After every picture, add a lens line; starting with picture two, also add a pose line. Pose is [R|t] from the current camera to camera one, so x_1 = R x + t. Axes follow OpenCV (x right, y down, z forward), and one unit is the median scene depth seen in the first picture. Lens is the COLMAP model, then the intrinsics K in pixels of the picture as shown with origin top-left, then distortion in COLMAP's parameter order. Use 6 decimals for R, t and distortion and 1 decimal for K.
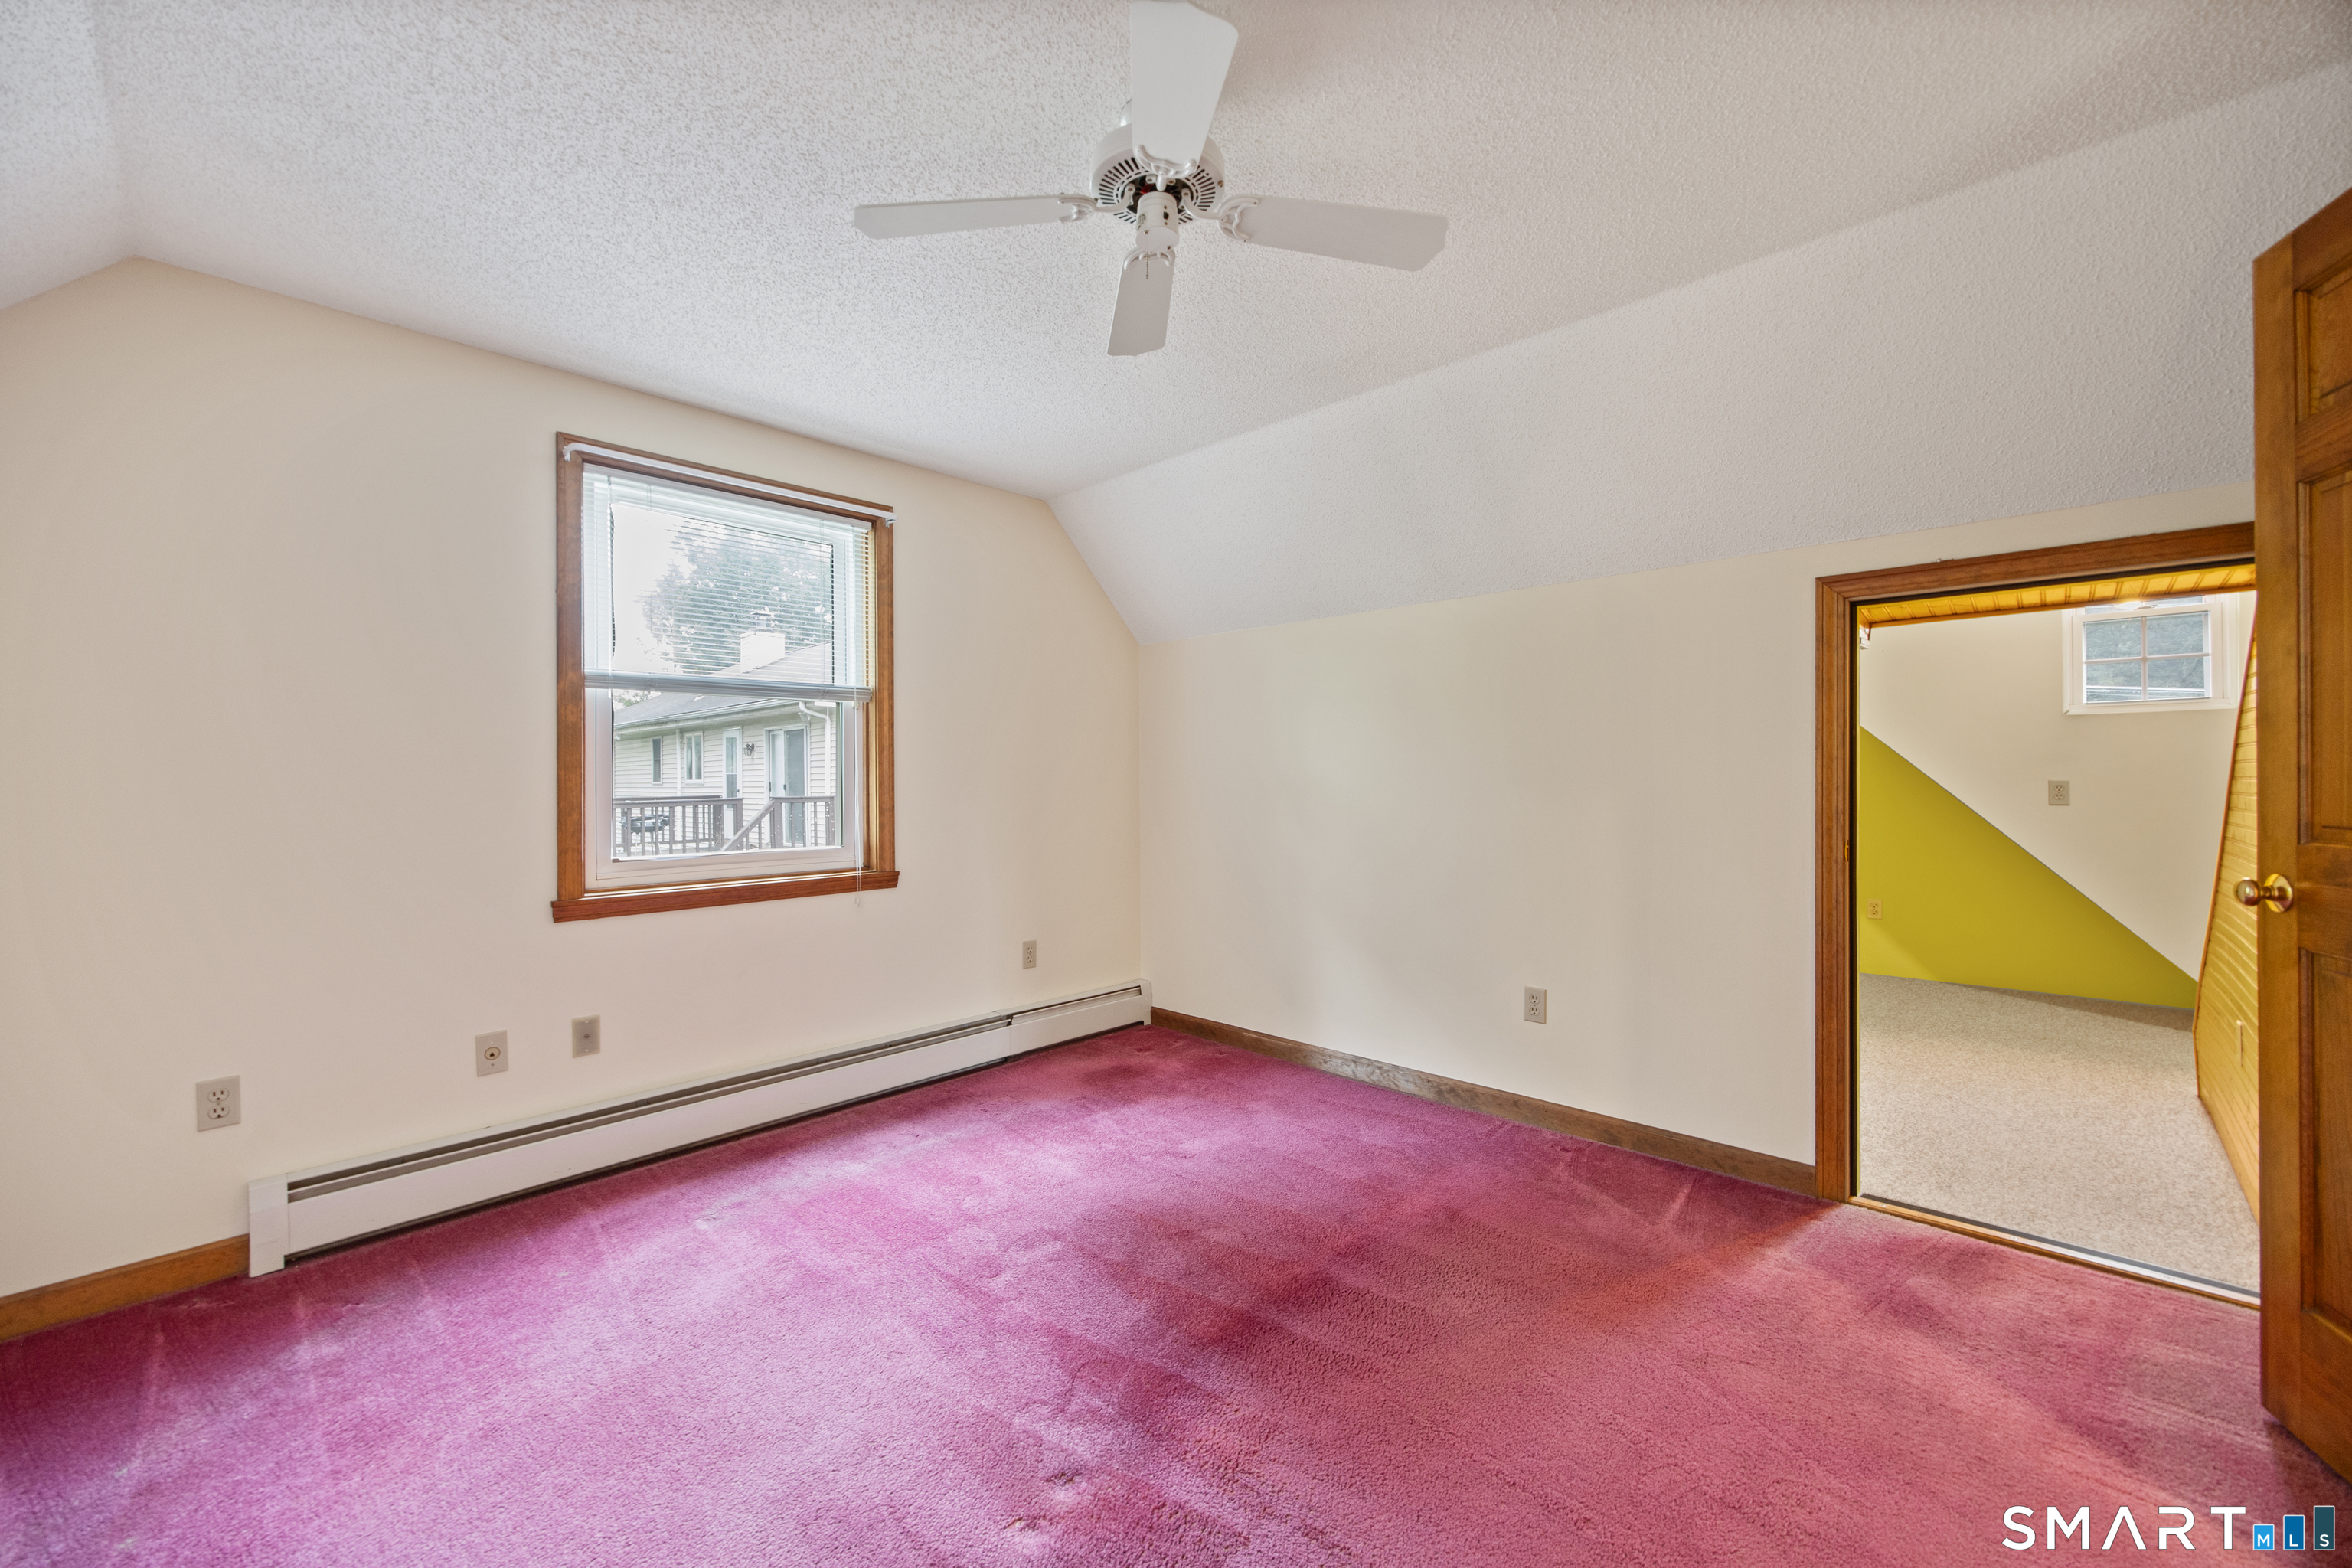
lens RADIAL K [[959.1, 0, 1132.6], [0, 959.1, 760.0], [0, 0, 1]] dist [-0.006271, 0.000585]
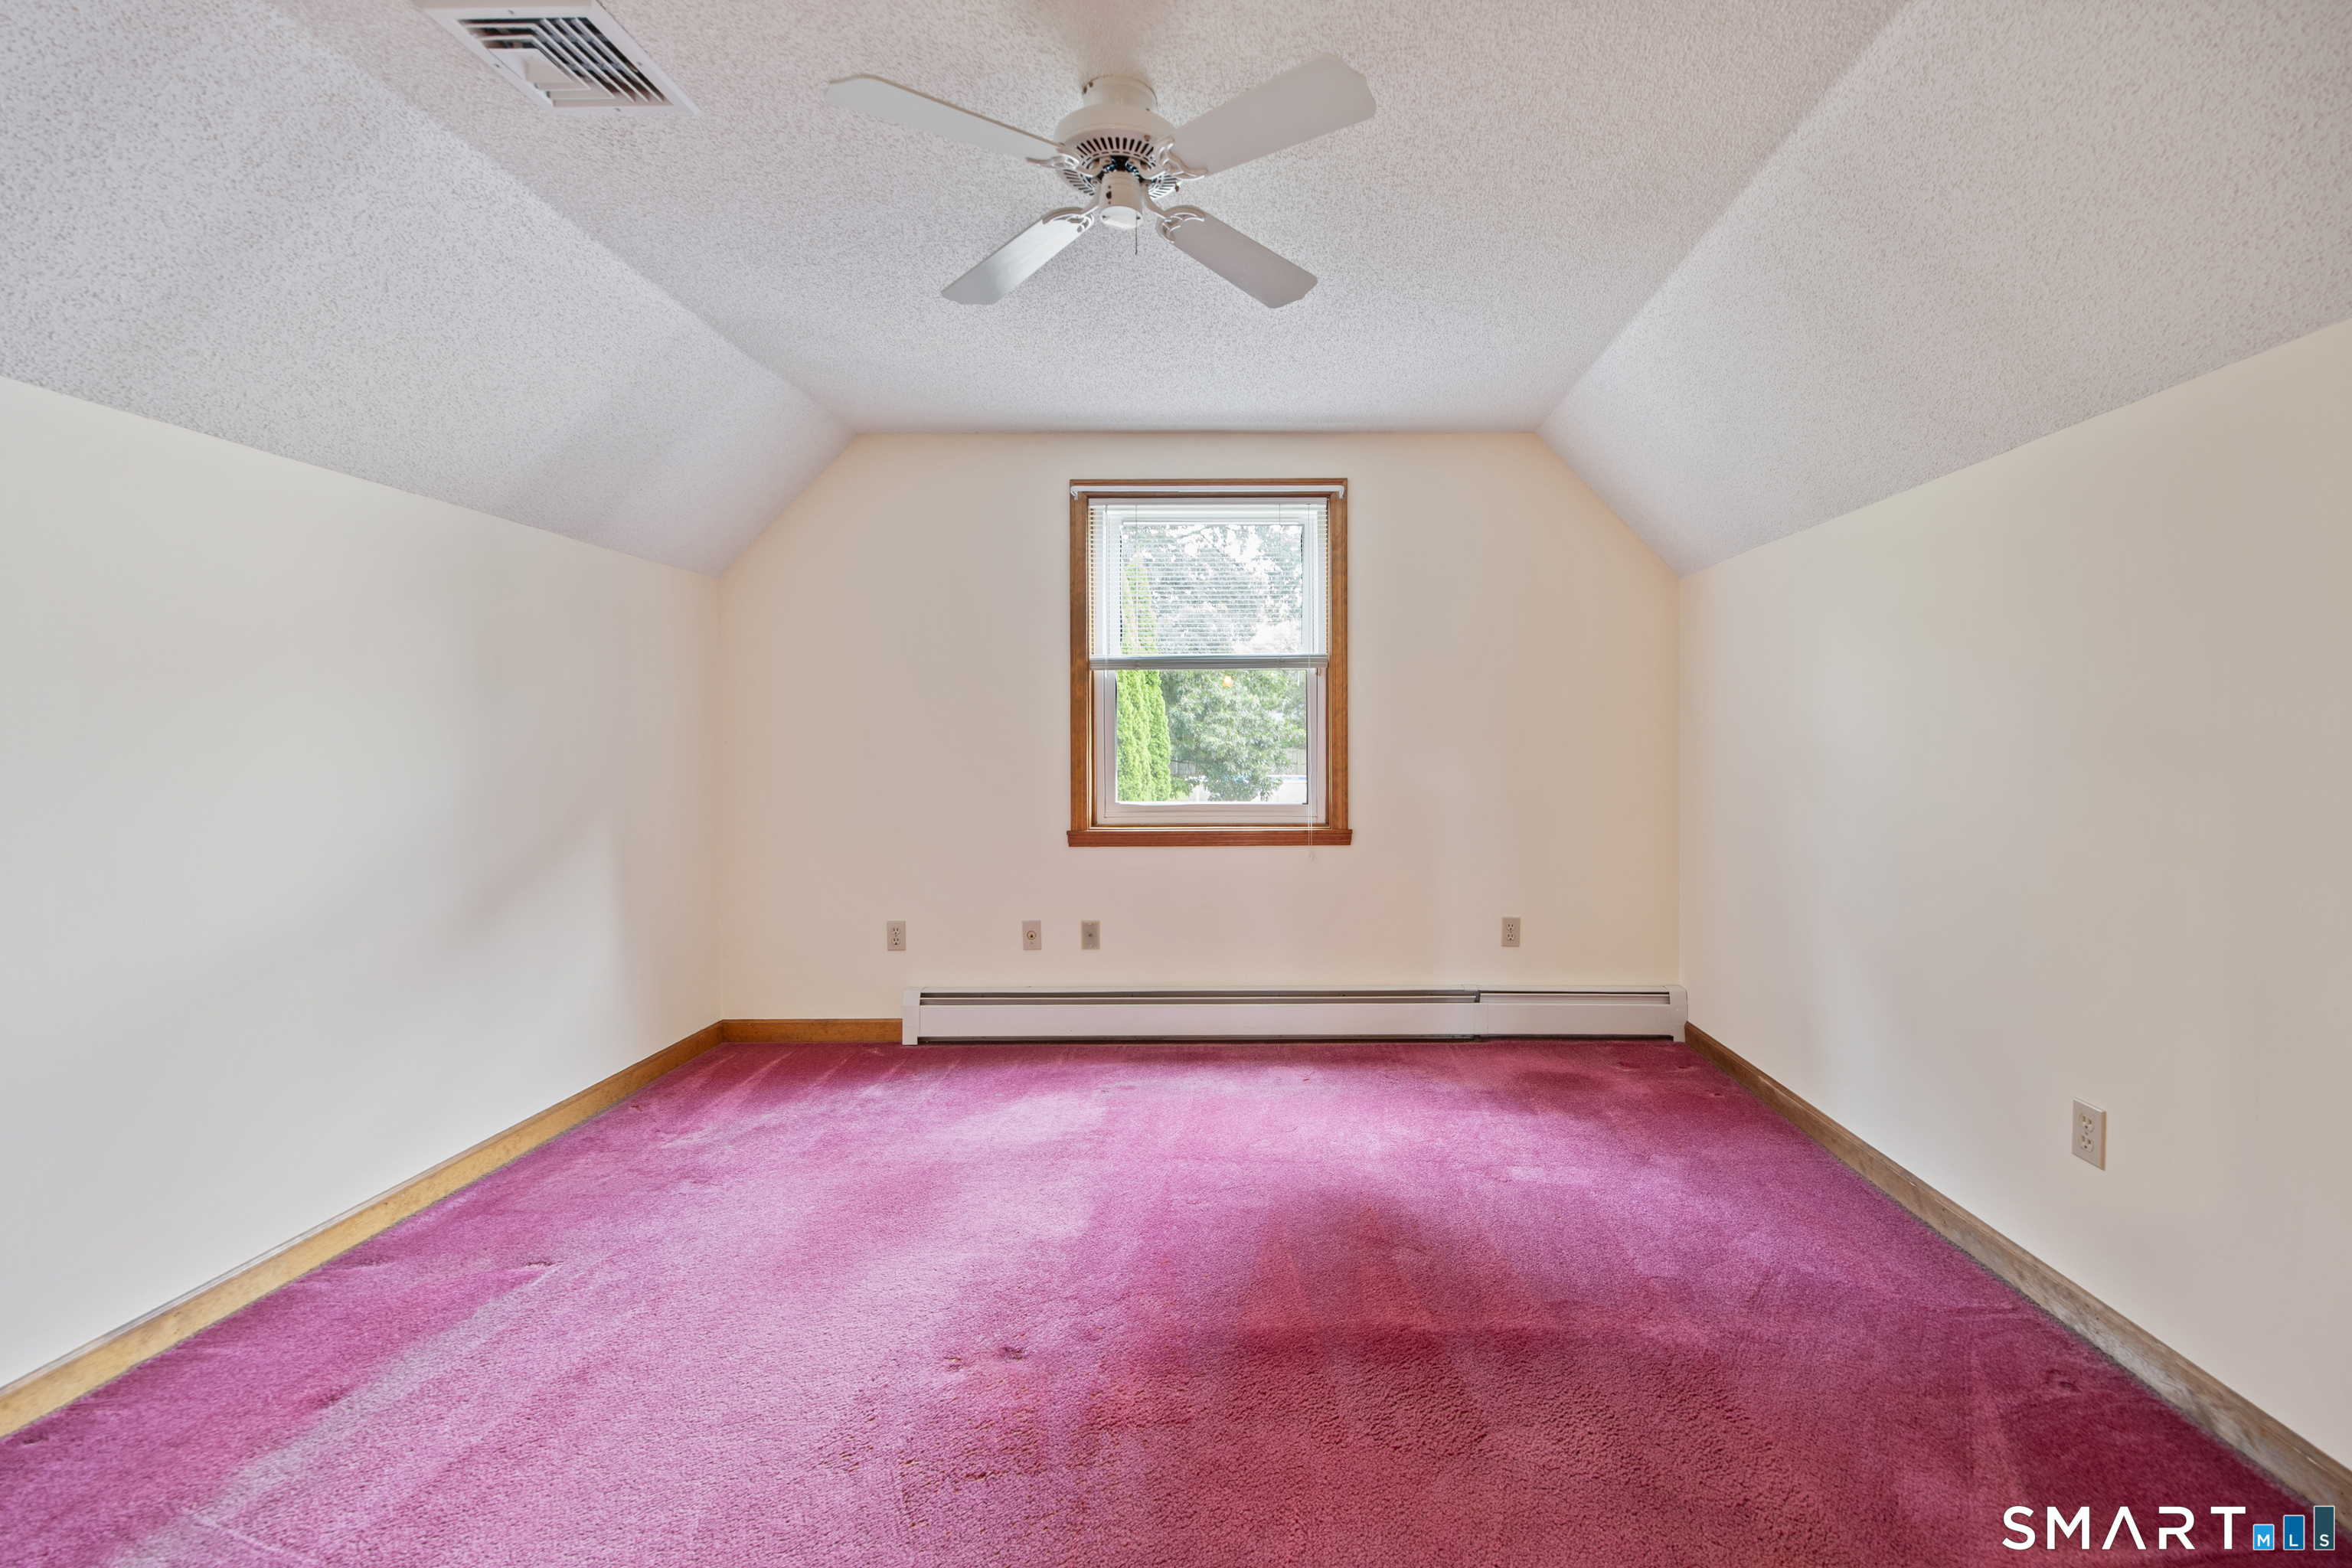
lens RADIAL K [[959.1, 0, 1192.2], [0, 959.1, 734.8], [0, 0, 1]] dist [-0.006271, 0.000585]
pose [[0.676056, 0.000547, -0.736850, 0.474756], [0.011668, 0.999866, 0.011447, -0.000436], [0.736757, -0.016337, 0.675960, 0.204326]]
